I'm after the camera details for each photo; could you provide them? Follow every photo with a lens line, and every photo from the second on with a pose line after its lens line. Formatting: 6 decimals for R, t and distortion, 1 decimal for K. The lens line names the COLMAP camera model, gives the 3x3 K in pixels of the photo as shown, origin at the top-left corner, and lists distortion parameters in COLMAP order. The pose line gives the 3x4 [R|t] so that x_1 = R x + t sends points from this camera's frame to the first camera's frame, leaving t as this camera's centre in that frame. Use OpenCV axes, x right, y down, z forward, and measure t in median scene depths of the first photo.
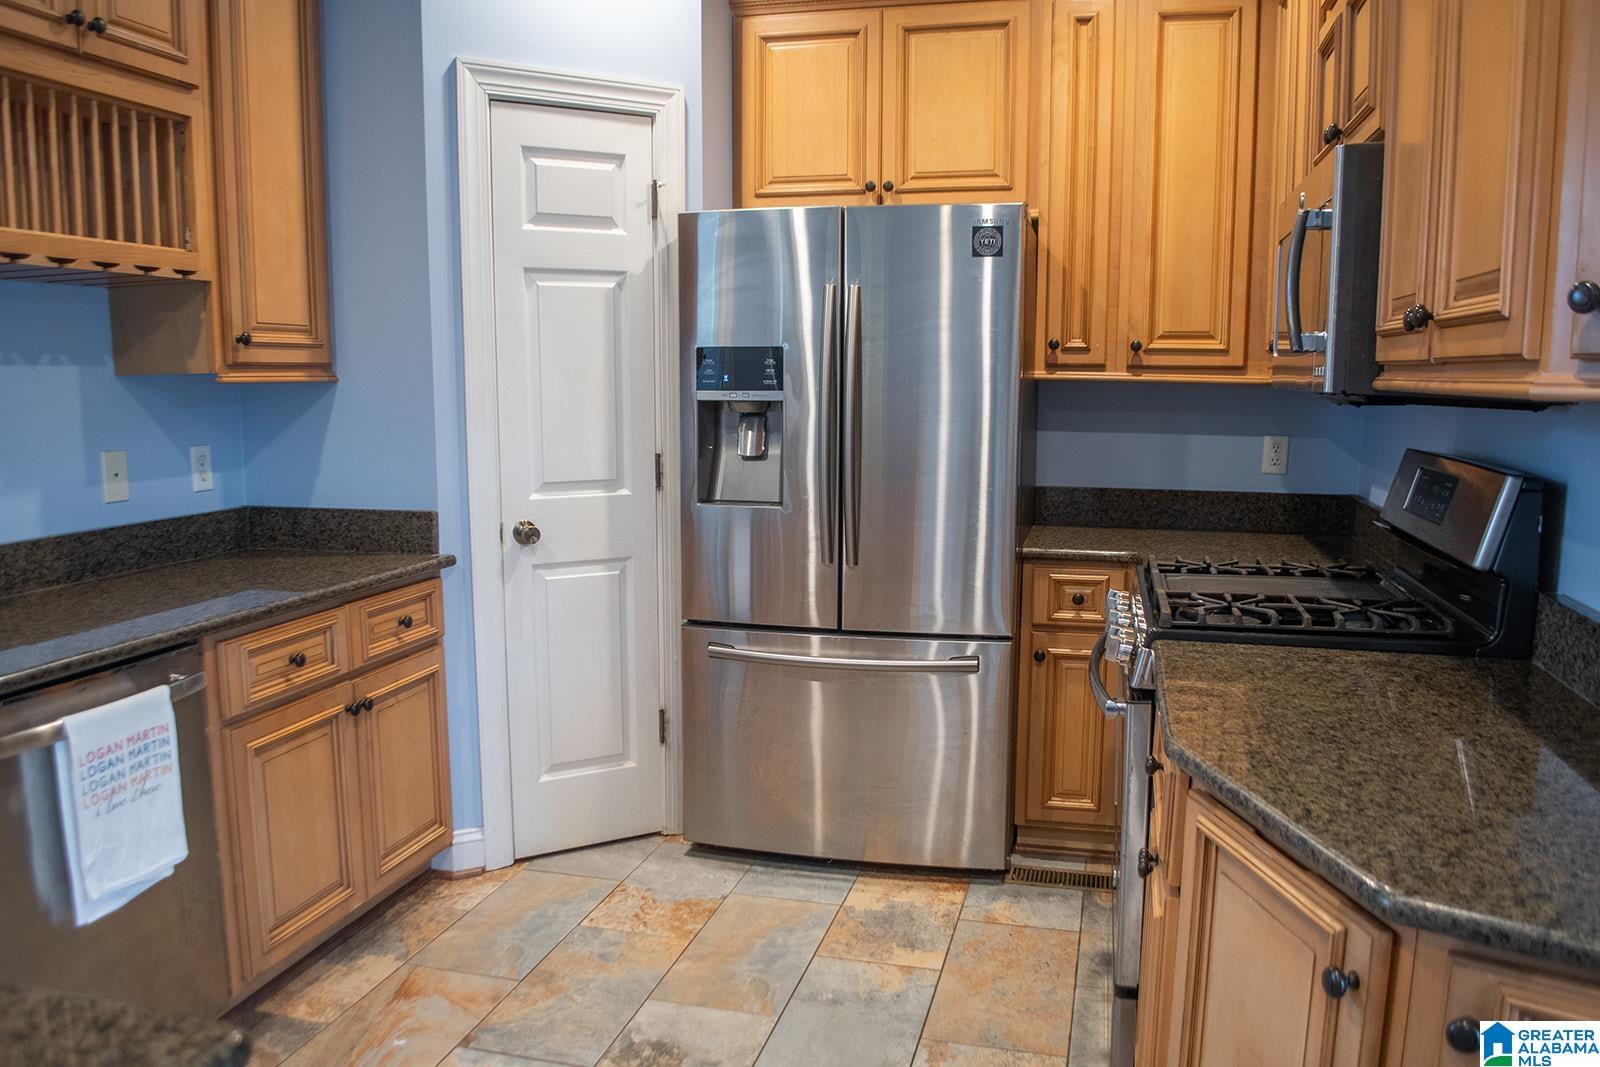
lens RADIAL K [[1250.7, 0, 798.5], [0, 1250.7, 577.4], [0, 0, 1]] dist [-0.090919, 0.002413]
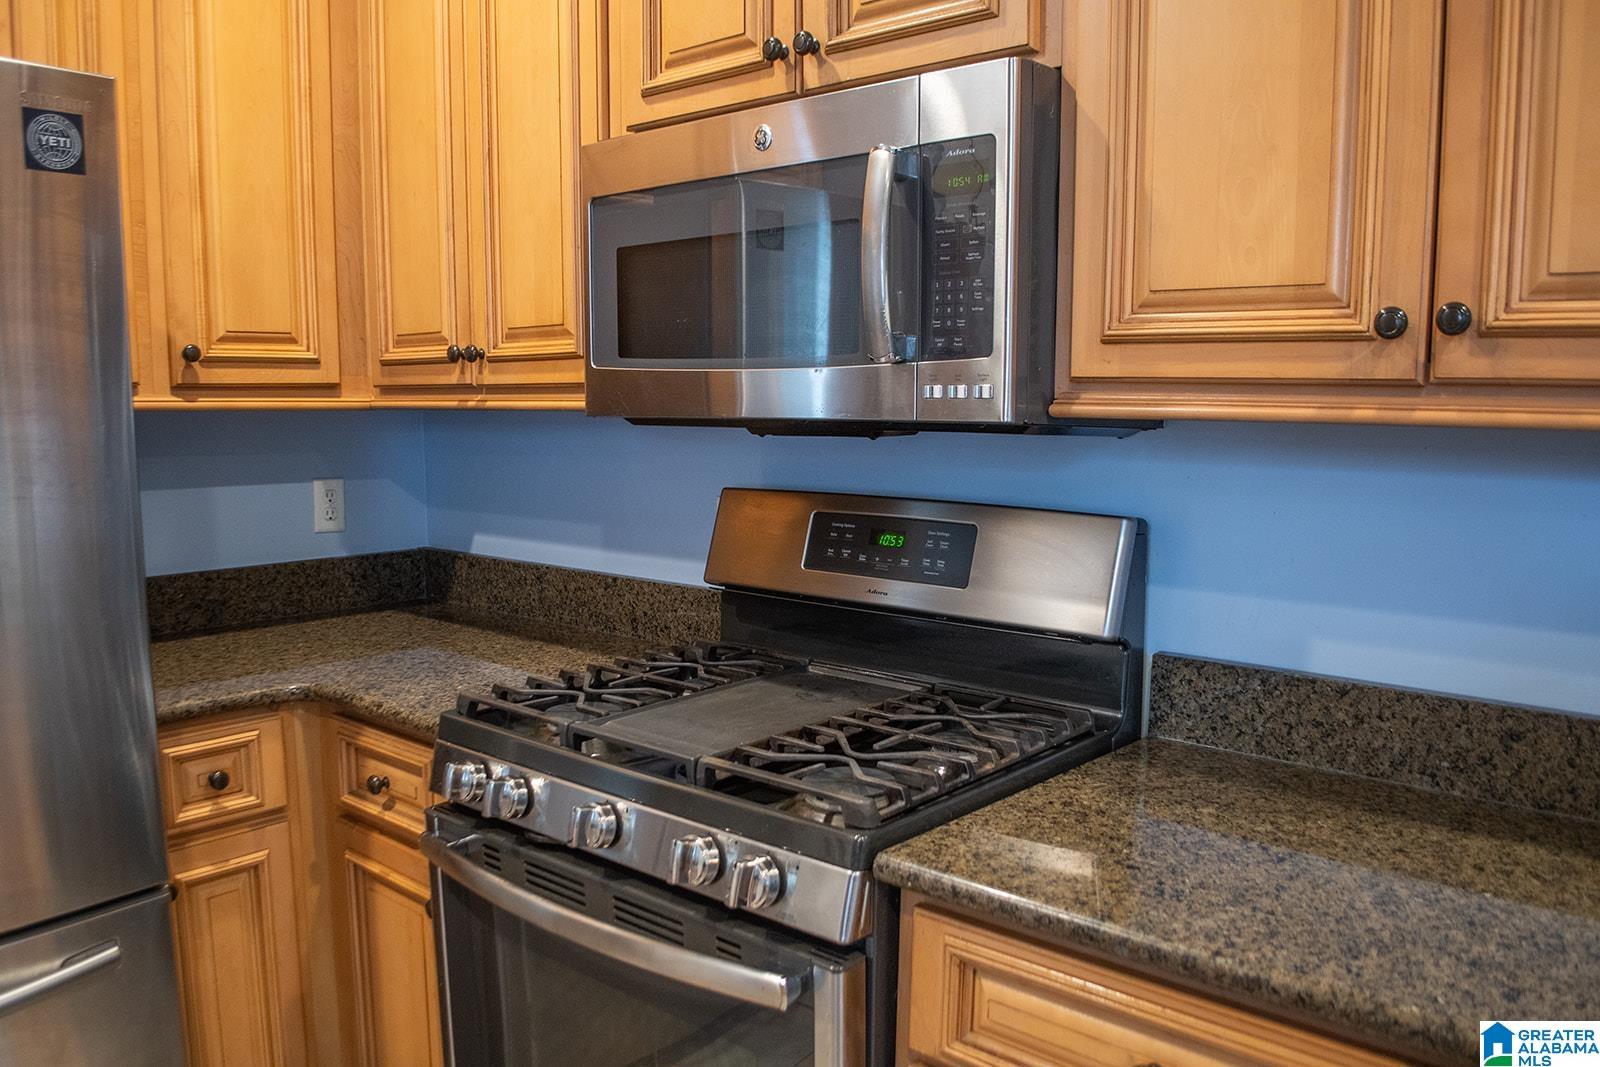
lens RADIAL K [[1250.7, 0, 798.5], [0, 1250.7, 577.4], [0, 0, 1]] dist [-0.090919, 0.002413]
pose [[0.463139, -0.128999, 0.876848, -0.142481], [0.140920, 0.987483, 0.070843, -0.079026], [-0.875011, 0.090755, 0.475520, 0.469634]]
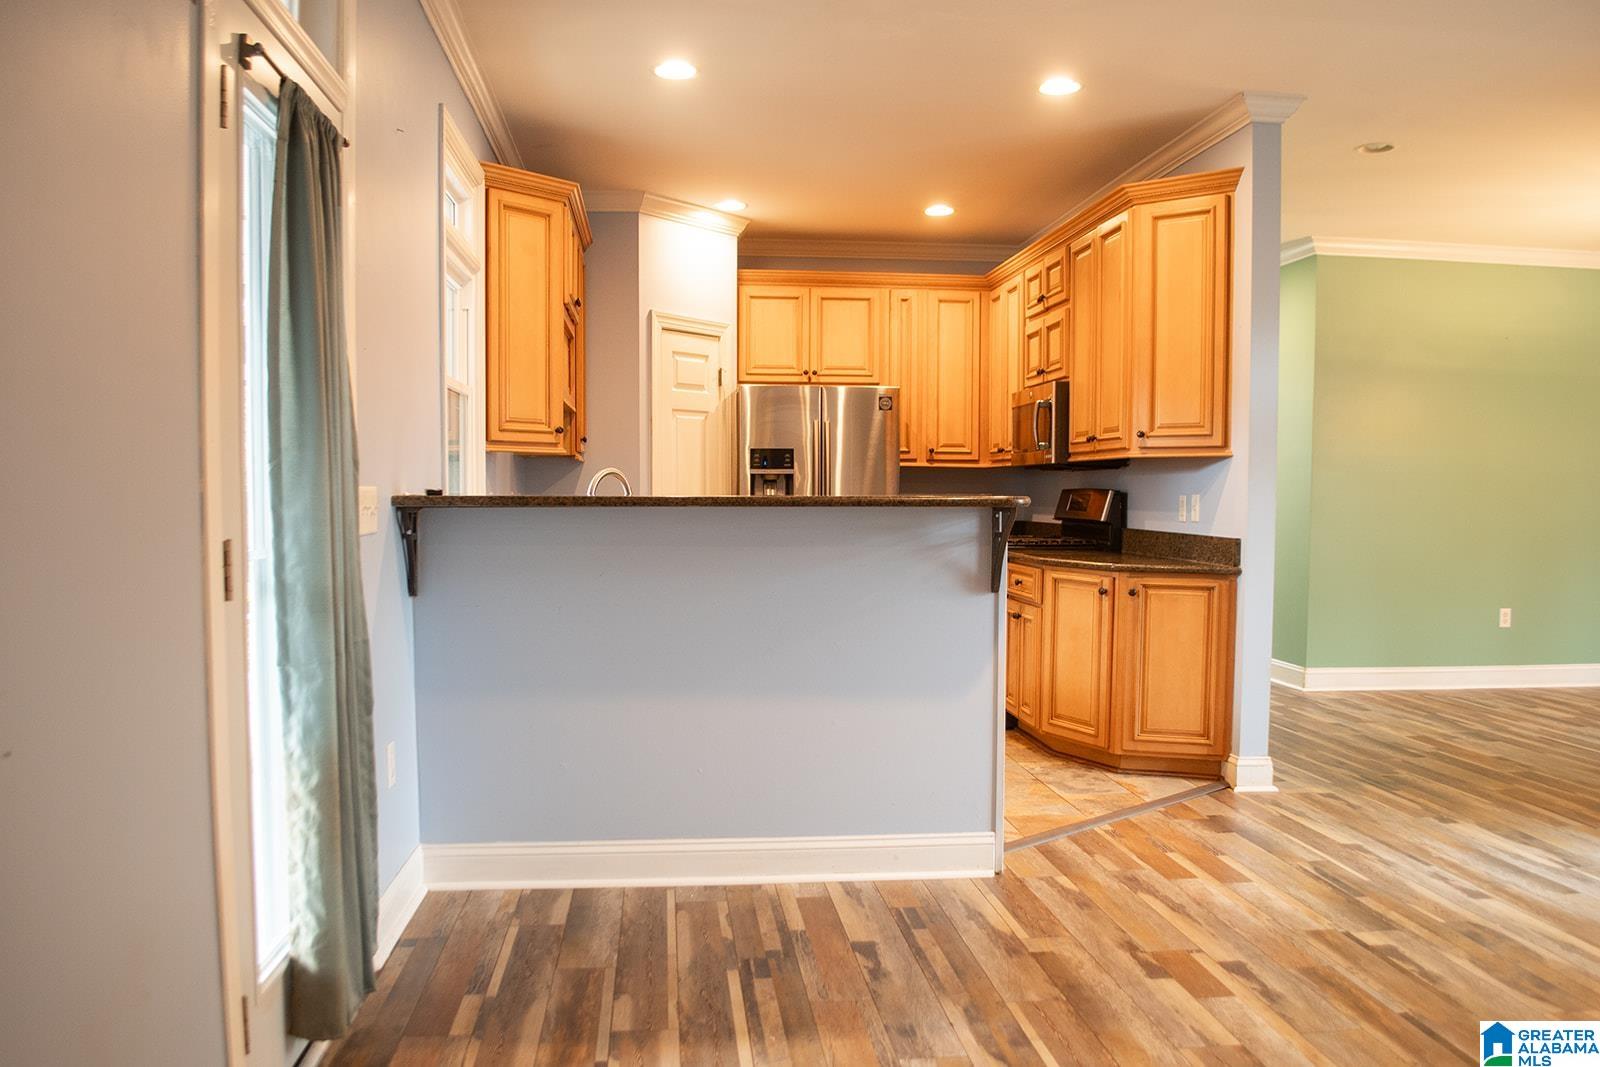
lens RADIAL K [[1250.7, 0, 798.5], [0, 1250.7, 577.4], [0, 0, 1]] dist [-0.090919, 0.002413]
pose [[0.936781, -0.022365, 0.349202, -0.730487], [0.054690, 0.995049, -0.082984, 0.206392], [-0.345617, 0.096836, 0.933366, -0.952698]]
